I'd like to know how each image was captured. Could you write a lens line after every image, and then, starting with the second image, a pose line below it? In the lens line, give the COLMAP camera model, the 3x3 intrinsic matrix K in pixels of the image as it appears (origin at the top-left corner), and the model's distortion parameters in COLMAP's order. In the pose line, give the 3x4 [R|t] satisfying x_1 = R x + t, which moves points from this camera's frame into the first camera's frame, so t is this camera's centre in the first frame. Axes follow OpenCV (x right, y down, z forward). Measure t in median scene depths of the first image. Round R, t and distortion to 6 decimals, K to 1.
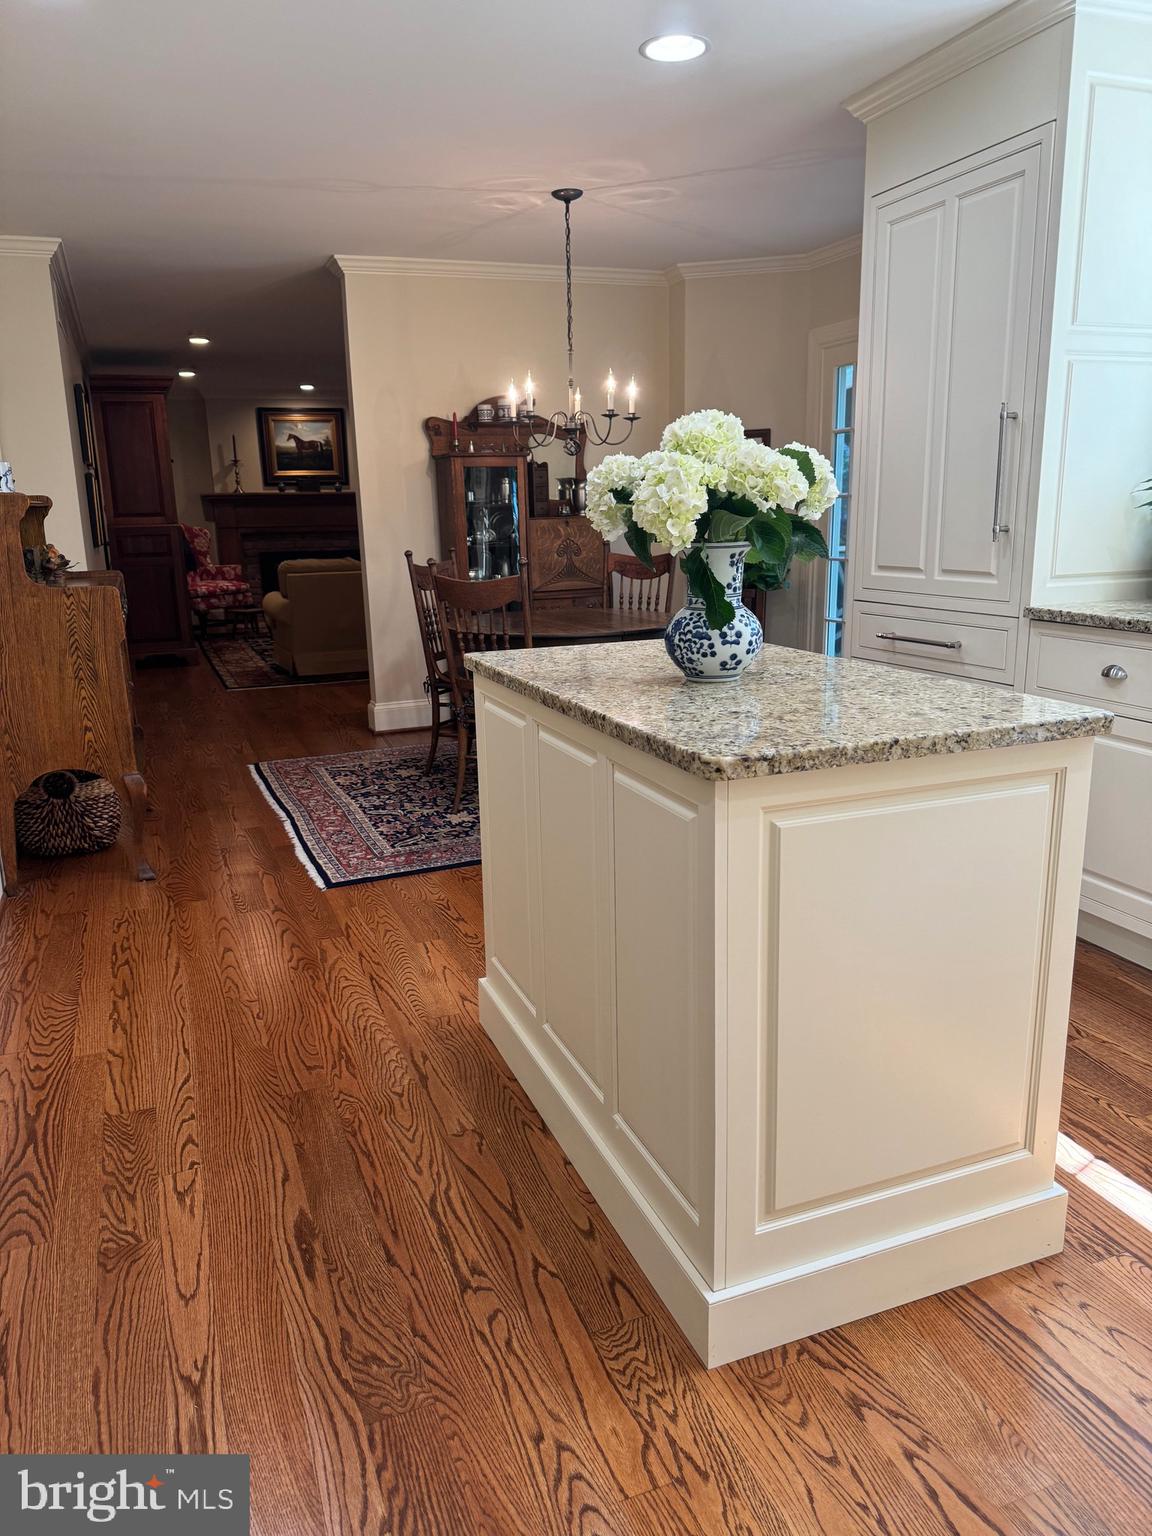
lens RADIAL K [[1078.4, 0, 561.8], [0, 1078.4, 769.8], [0, 0, 1]] dist [0.038550, -0.046685]
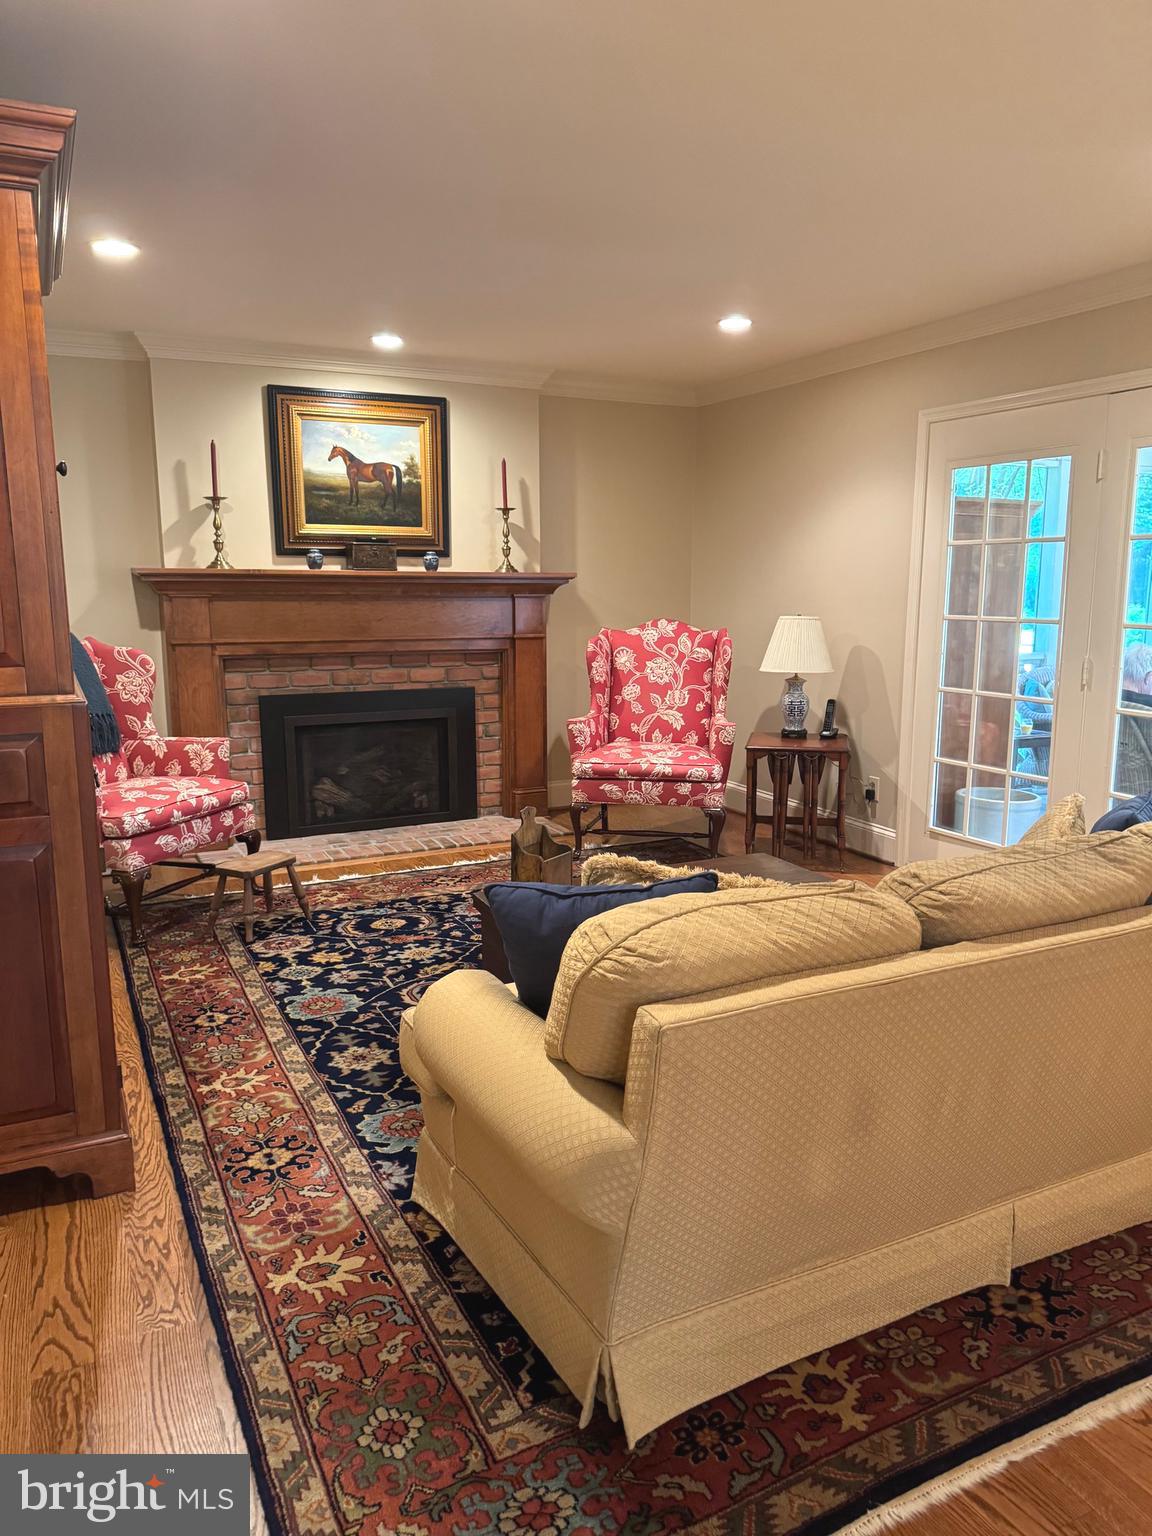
lens RADIAL K [[1084.3, 0, 576.0], [0, 1084.3, 768.0], [0, 0, 1]] dist [0.103256, -0.217879]
pose [[0.996006, 0.006792, 0.089030, -0.190859], [-0.000268, 0.997325, -0.073089, -0.139906], [-0.089288, 0.072773, 0.993344, 0.541317]]
